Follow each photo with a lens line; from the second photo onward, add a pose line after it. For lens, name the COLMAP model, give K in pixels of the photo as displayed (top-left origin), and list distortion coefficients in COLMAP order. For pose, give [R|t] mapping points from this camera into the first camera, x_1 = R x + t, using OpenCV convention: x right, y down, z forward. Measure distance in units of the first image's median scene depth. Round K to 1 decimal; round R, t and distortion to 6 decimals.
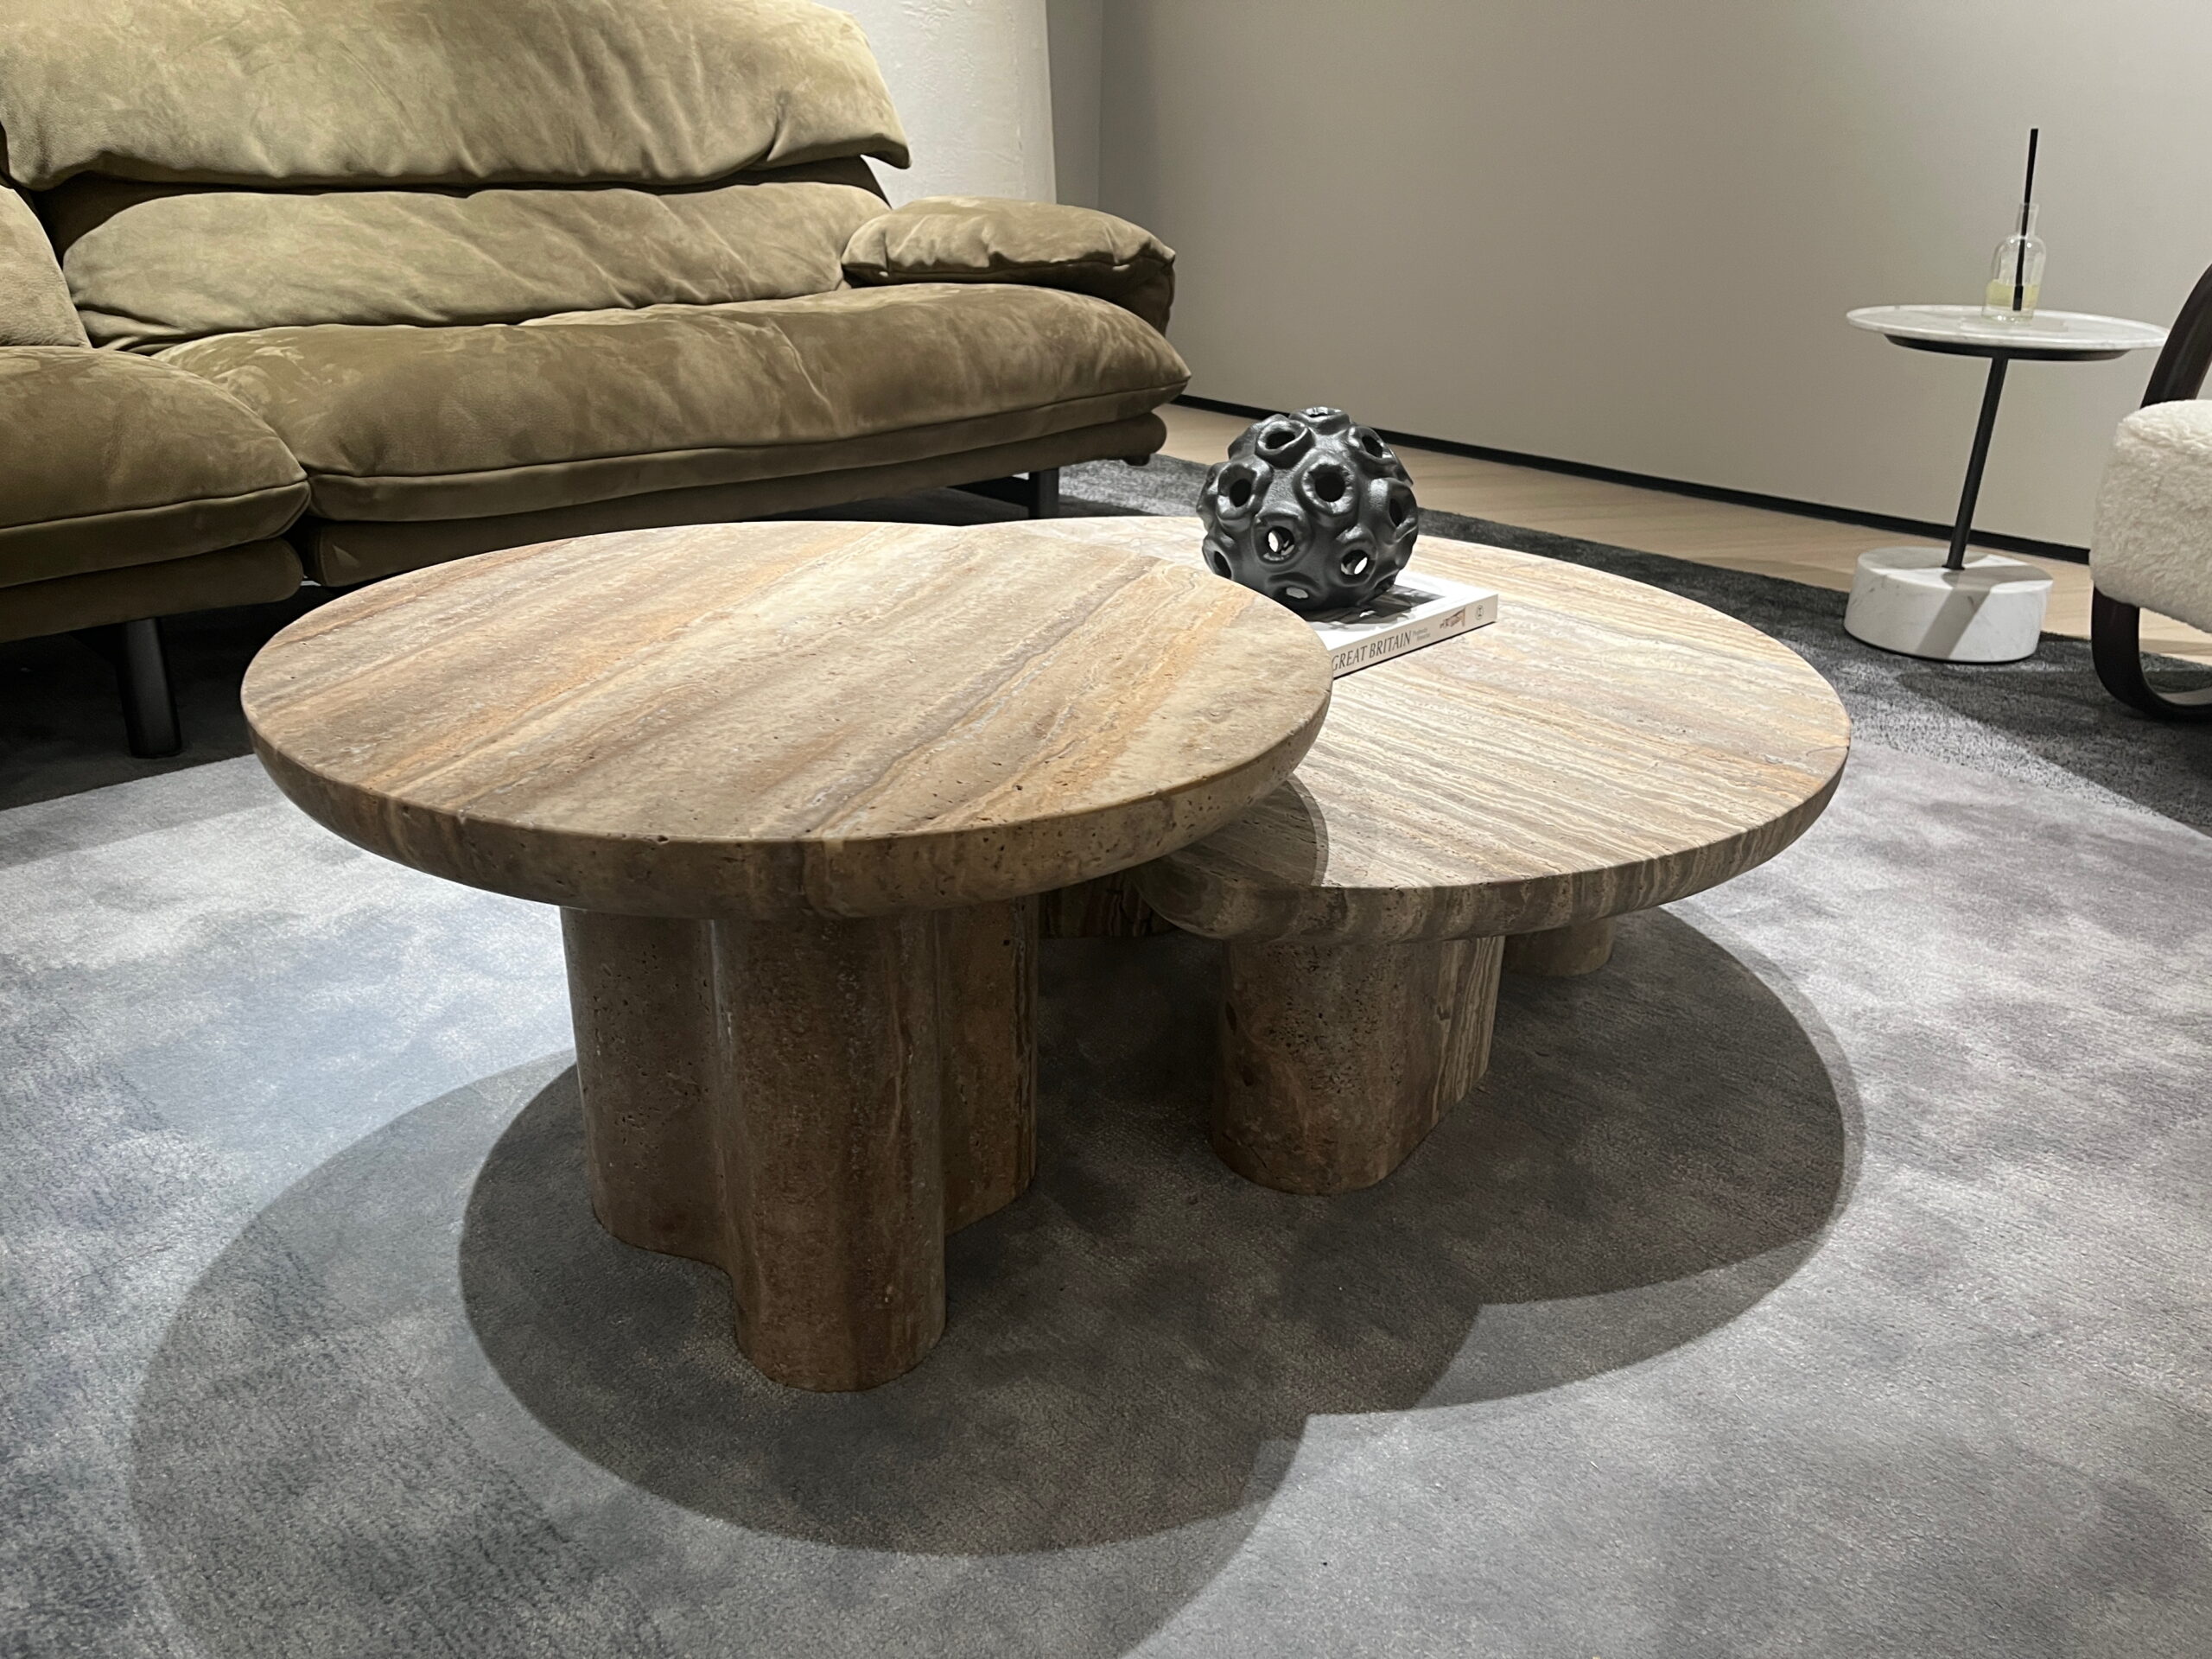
lens RADIAL K [[1681.0, 0, 1117.7], [0, 1681.0, 833.5], [0, 0, 1]] dist [0.080202, -0.116814]
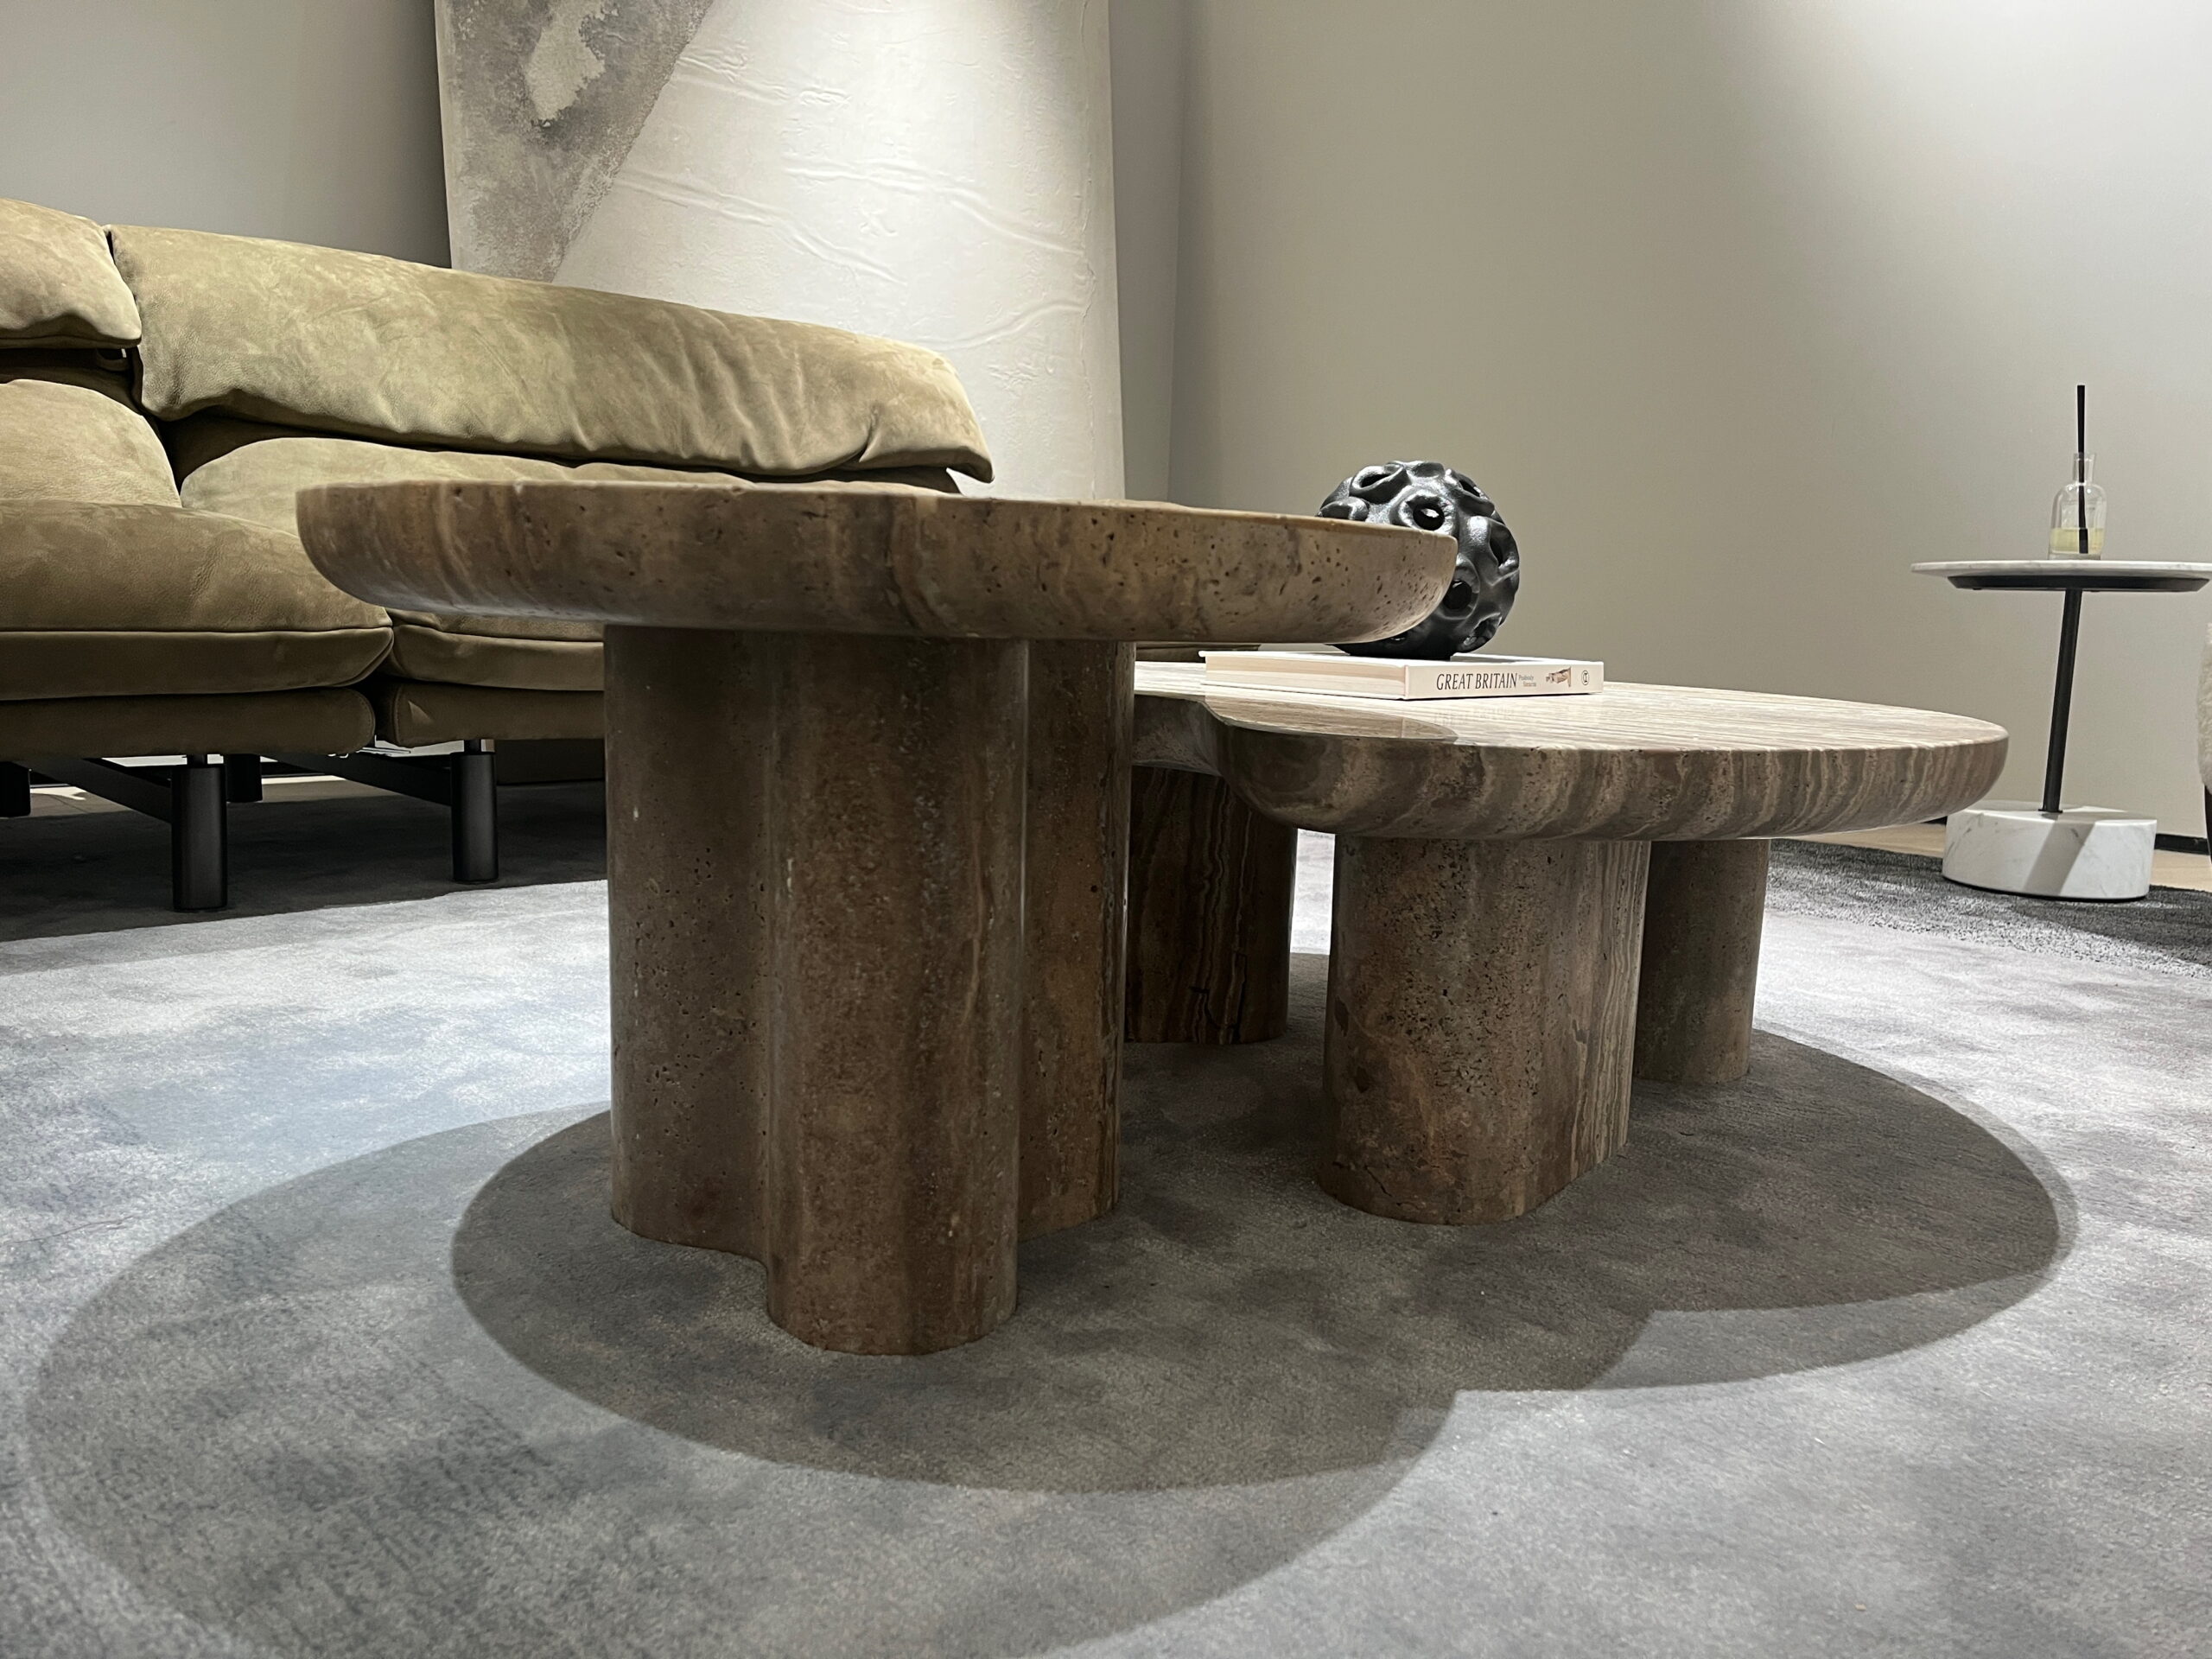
lens RADIAL K [[1681.0, 0, 1132.0], [0, 1681.0, 835.8], [0, 0, 1]] dist [0.080202, -0.116814]
pose [[0.999693, 0.007302, -0.023673, -0.023855], [-0.013286, 0.964561, -0.263527, 0.263993], [0.020910, 0.263760, 0.964362, 0.118325]]
